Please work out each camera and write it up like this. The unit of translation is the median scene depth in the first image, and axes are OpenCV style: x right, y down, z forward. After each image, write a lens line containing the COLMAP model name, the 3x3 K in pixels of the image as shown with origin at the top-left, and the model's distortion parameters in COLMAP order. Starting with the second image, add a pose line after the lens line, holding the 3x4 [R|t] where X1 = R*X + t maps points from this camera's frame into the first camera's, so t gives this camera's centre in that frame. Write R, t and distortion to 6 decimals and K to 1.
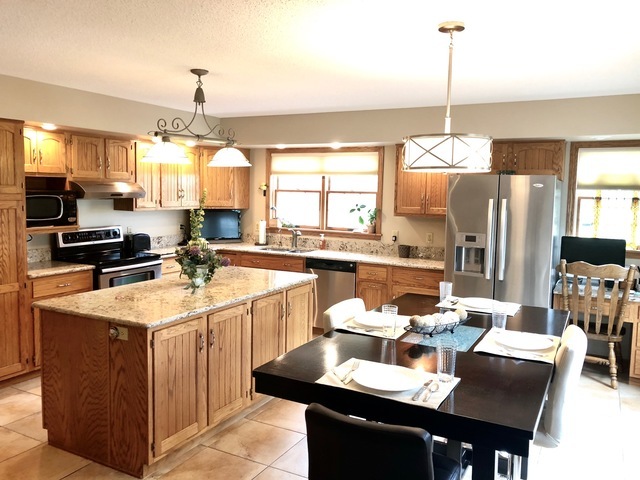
lens RADIAL K [[525.0, 0, 317.8], [0, 525.0, 242.1], [0, 0, 1]] dist [0.032084, -0.047234]
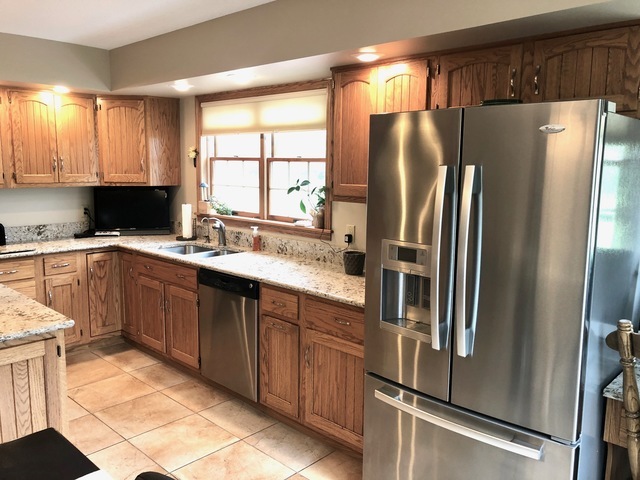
lens RADIAL K [[525.0, 0, 322.4], [0, 525.0, 236.1], [0, 0, 1]] dist [0.032084, -0.047234]
pose [[0.959024, 0.028391, -0.281899, 0.265189], [-0.018015, 0.999064, 0.039332, -0.030258], [0.282752, -0.032642, 0.958637, 0.417056]]
